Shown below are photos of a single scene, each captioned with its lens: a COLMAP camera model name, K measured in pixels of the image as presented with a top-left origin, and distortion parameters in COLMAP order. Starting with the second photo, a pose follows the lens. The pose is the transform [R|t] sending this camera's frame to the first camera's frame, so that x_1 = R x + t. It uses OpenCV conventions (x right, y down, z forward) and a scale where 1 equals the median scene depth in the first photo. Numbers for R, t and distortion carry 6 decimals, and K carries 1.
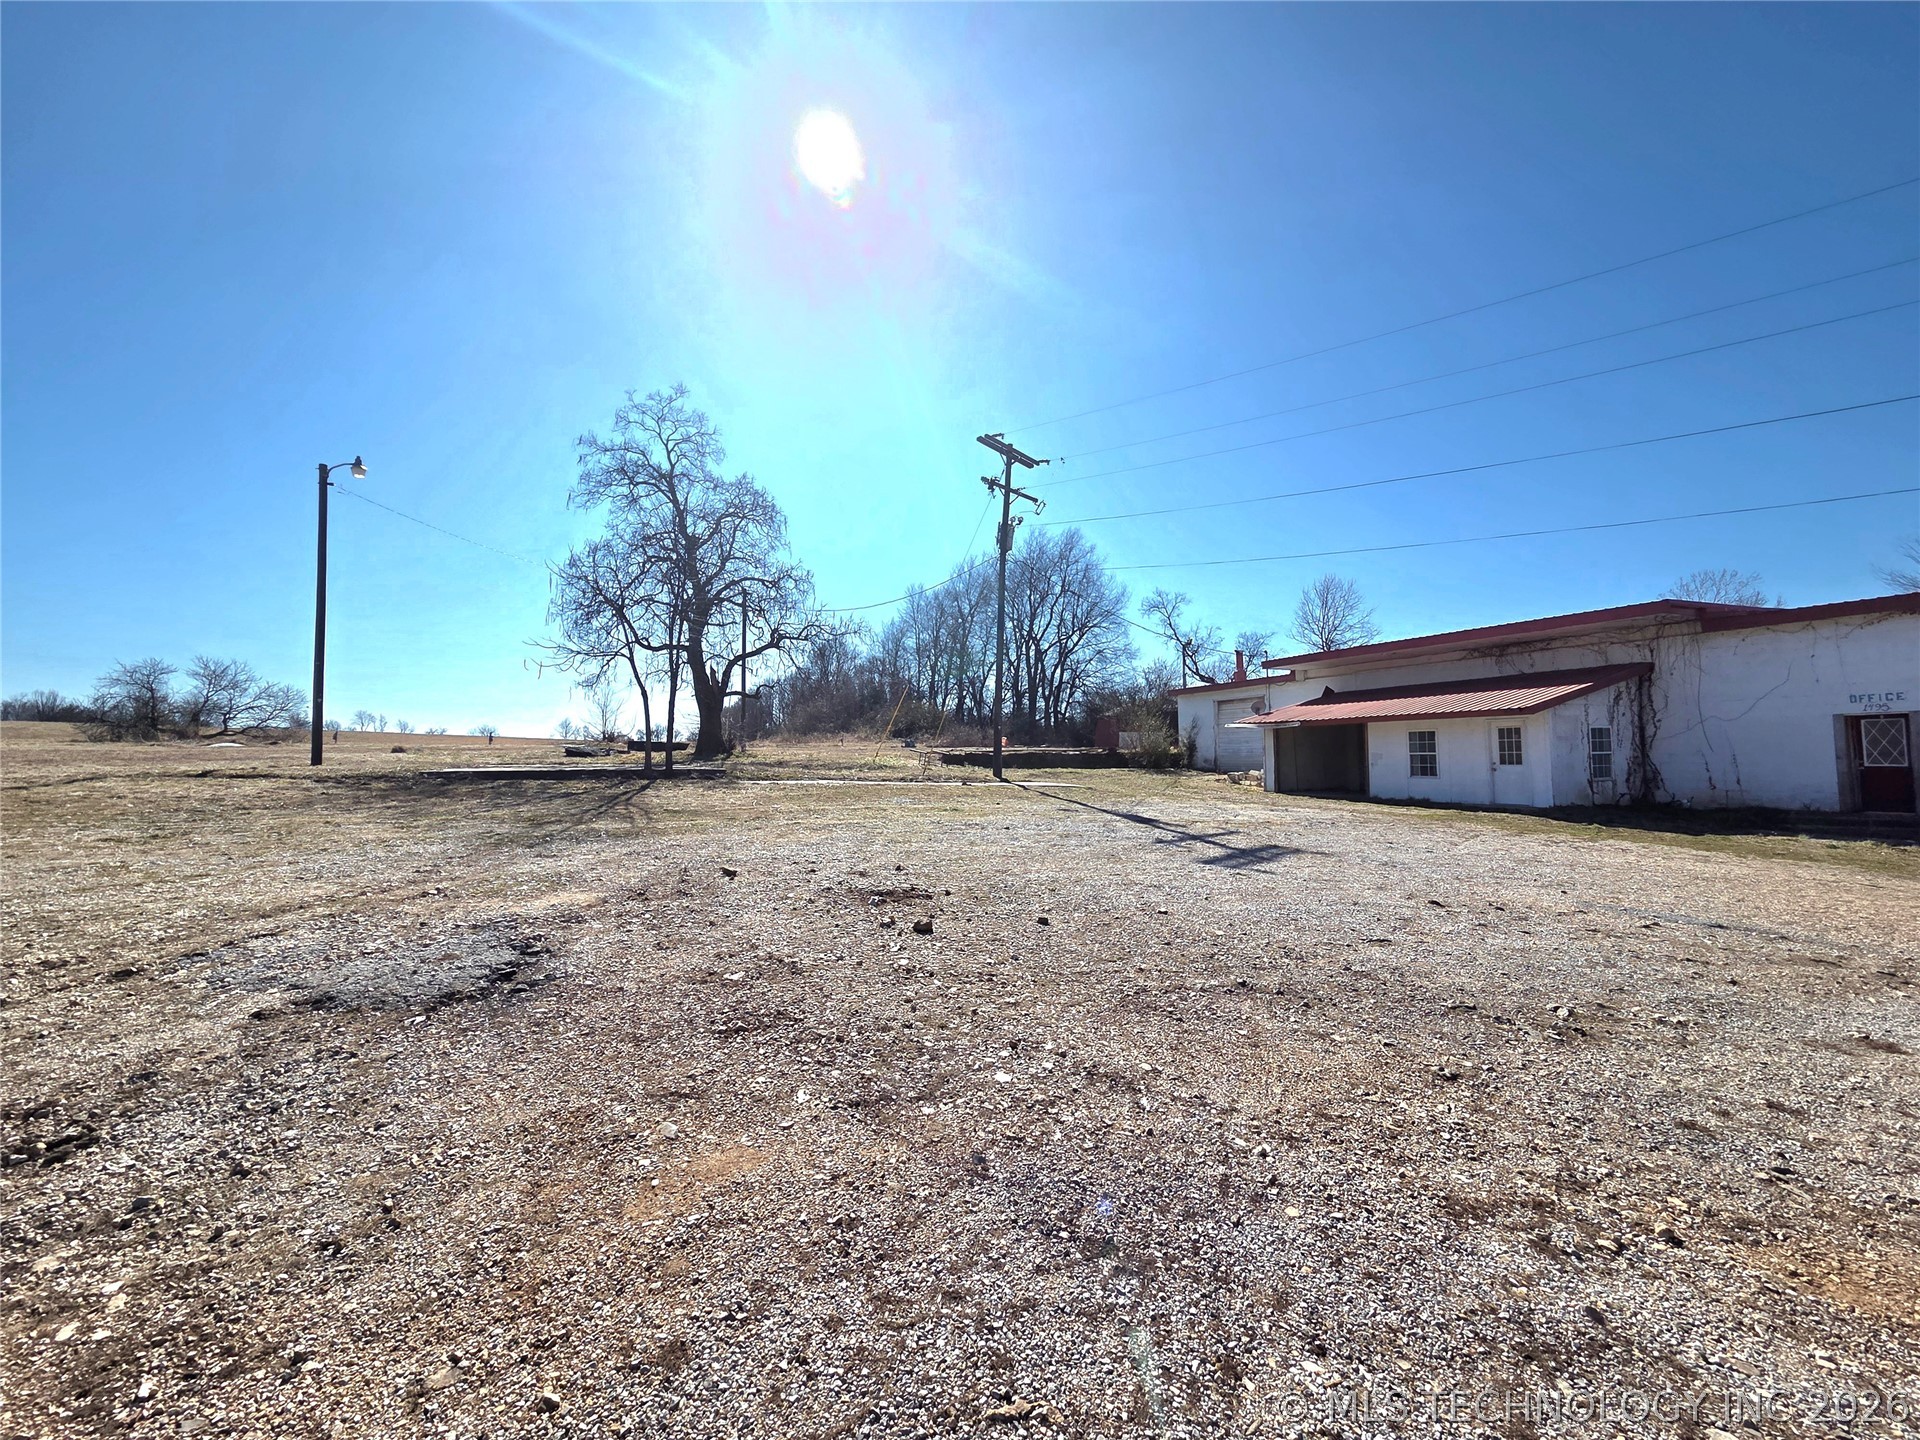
lens RADIAL K [[780.2, 0, 975.3], [0, 780.2, 714.1], [0, 0, 1]] dist [0.004715, -0.000040]
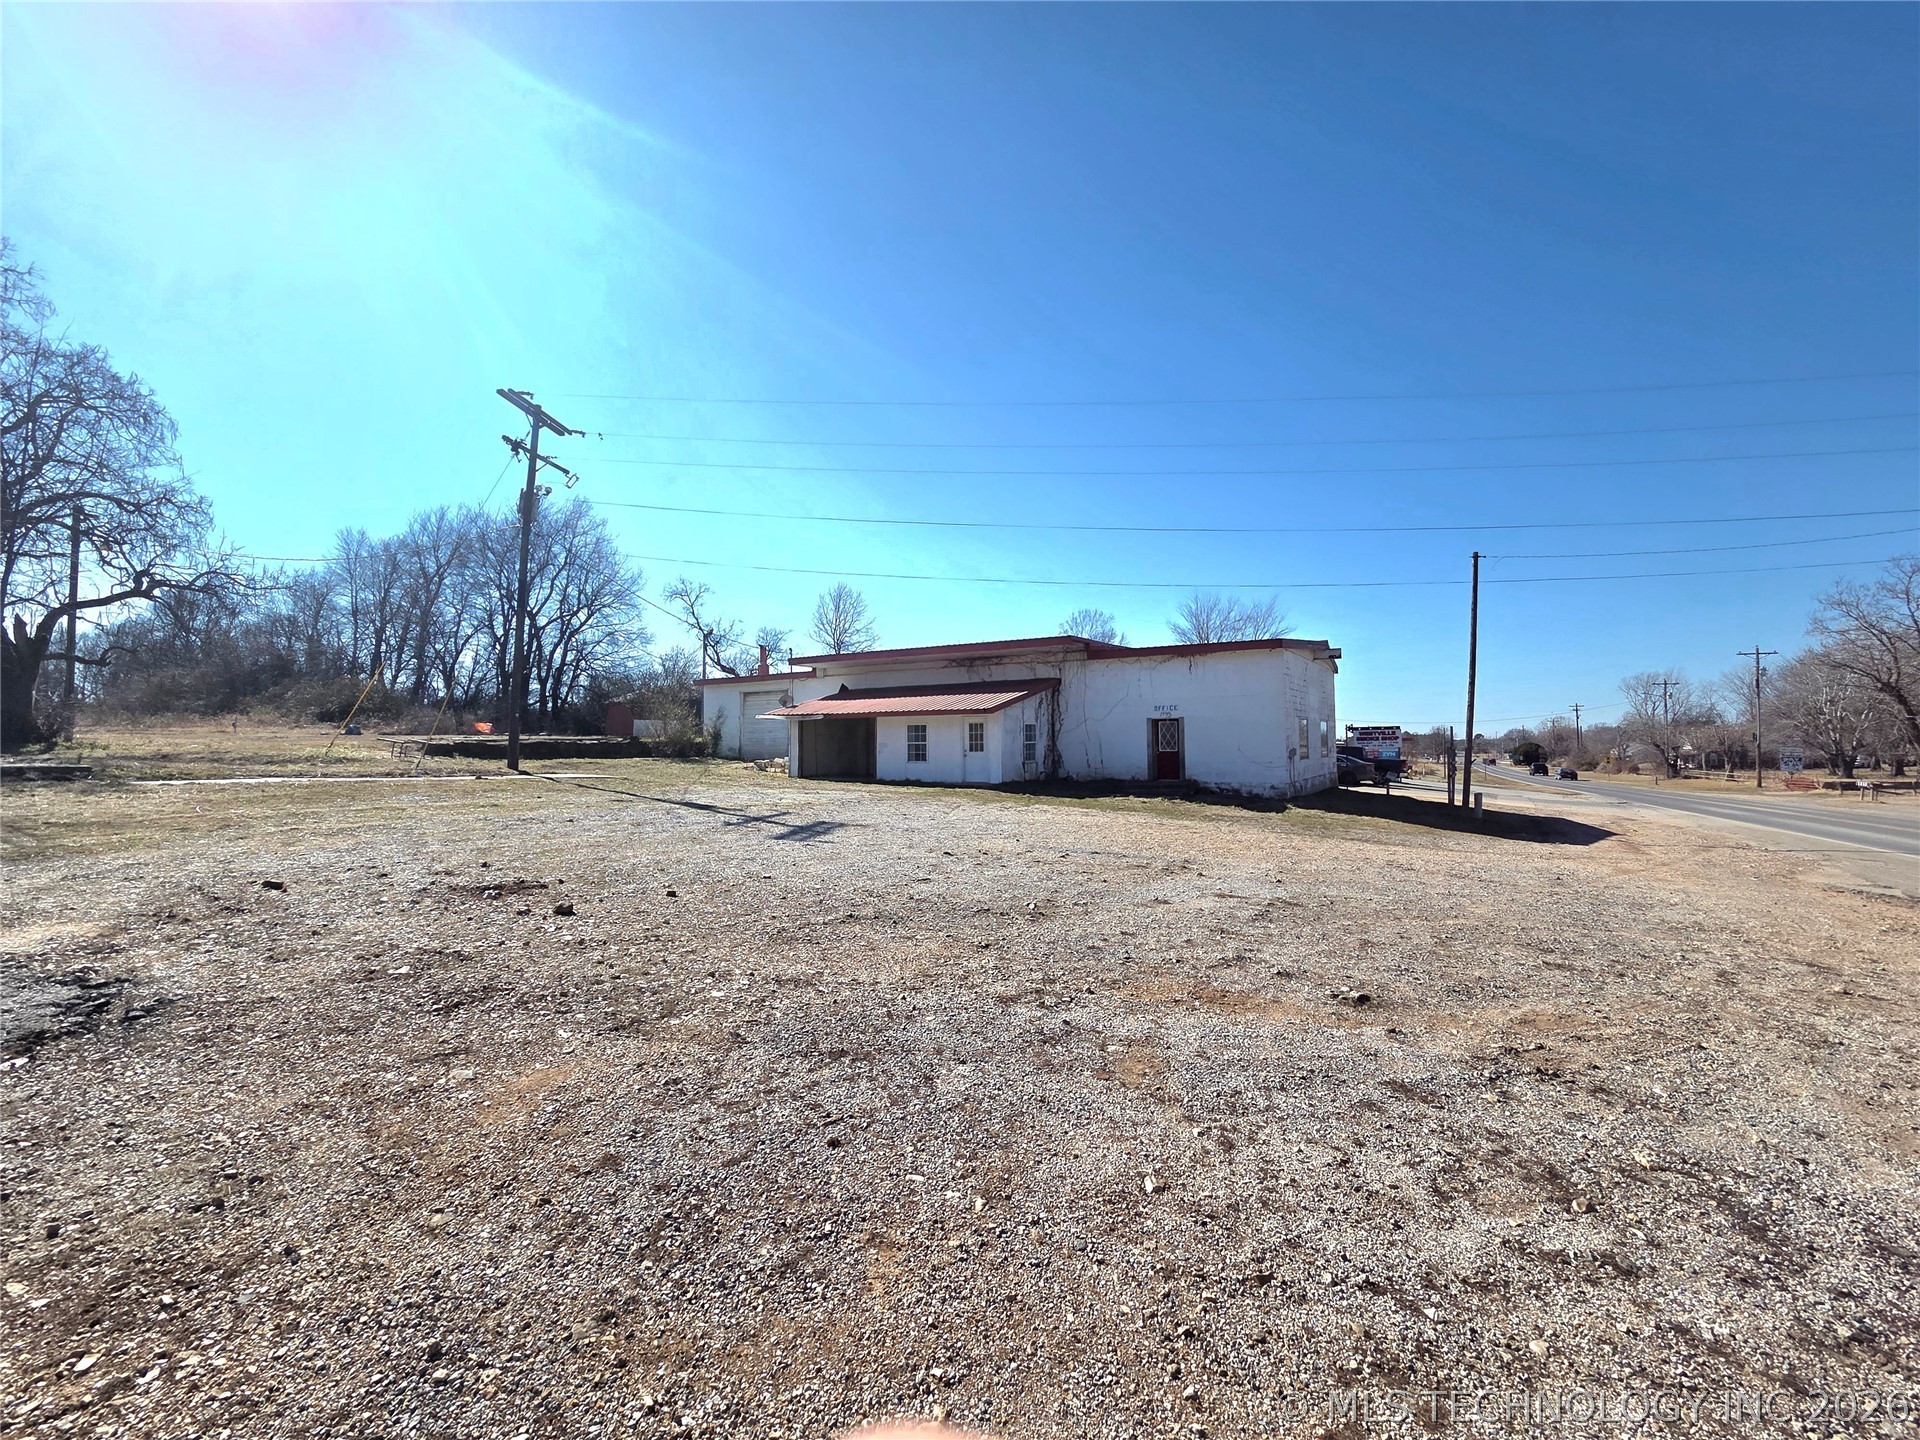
lens RADIAL K [[780.2, 0, 970.9], [0, 780.2, 719.7], [0, 0, 1]] dist [0.004715, -0.000040]
pose [[0.819076, 0.016109, 0.573458, -0.070010], [-0.029187, 0.999481, 0.013611, -0.006051], [-0.572942, -0.027886, 0.819122, -0.059672]]
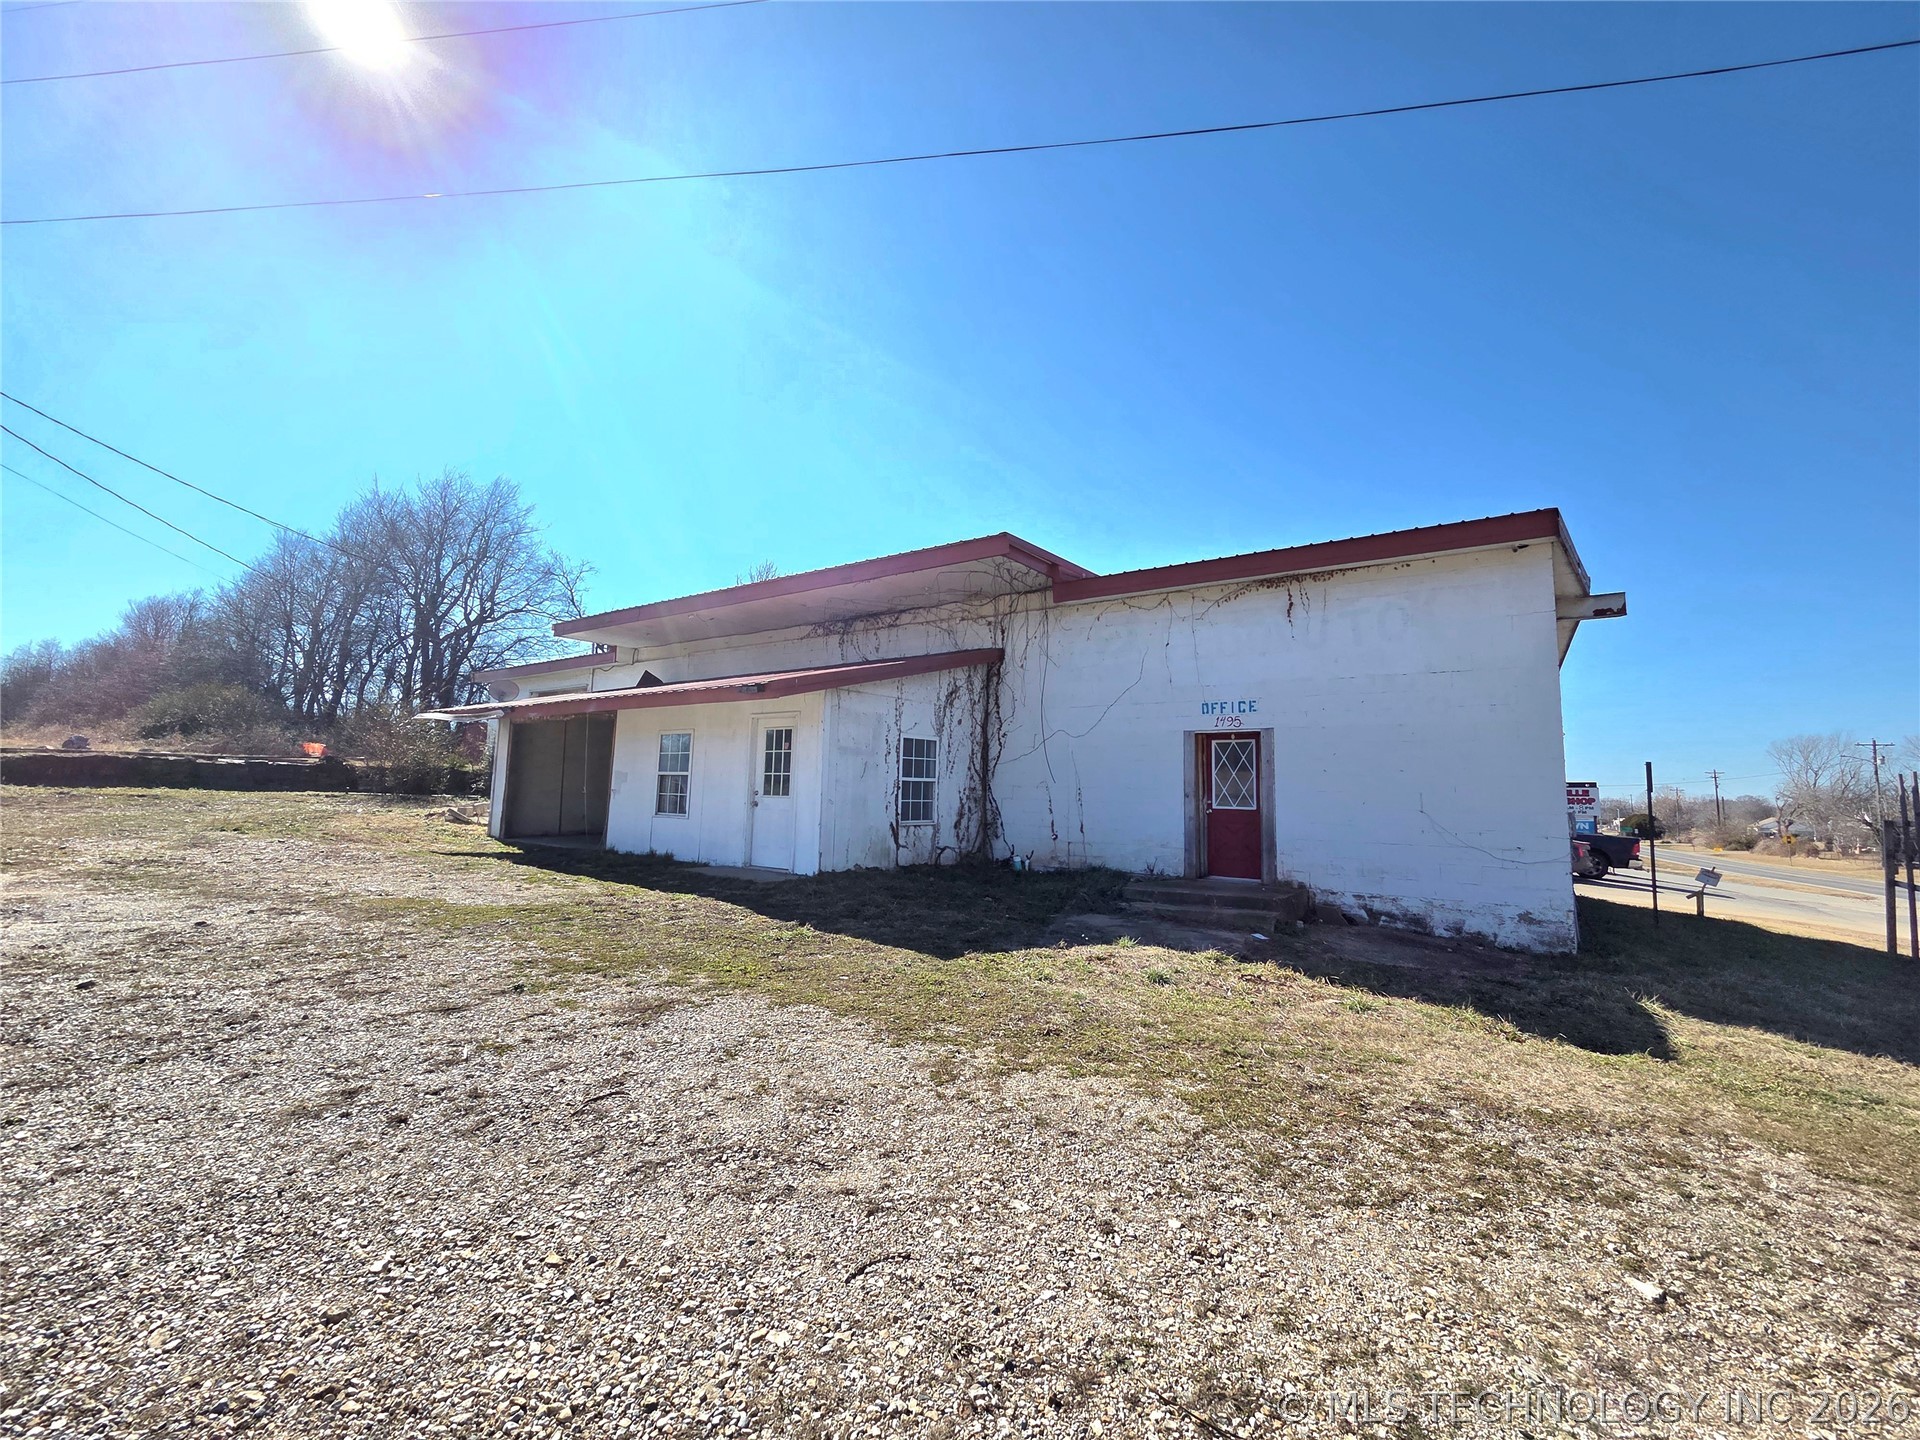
lens RADIAL K [[780.2, 0, 974.4], [0, 780.2, 710.7], [0, 0, 1]] dist [0.004715, -0.000040]
pose [[0.850506, 0.080983, 0.519694, 0.505267], [-0.058074, 0.996493, -0.060240, 0.029336], [-0.522750, 0.021054, 0.852226, 0.446917]]
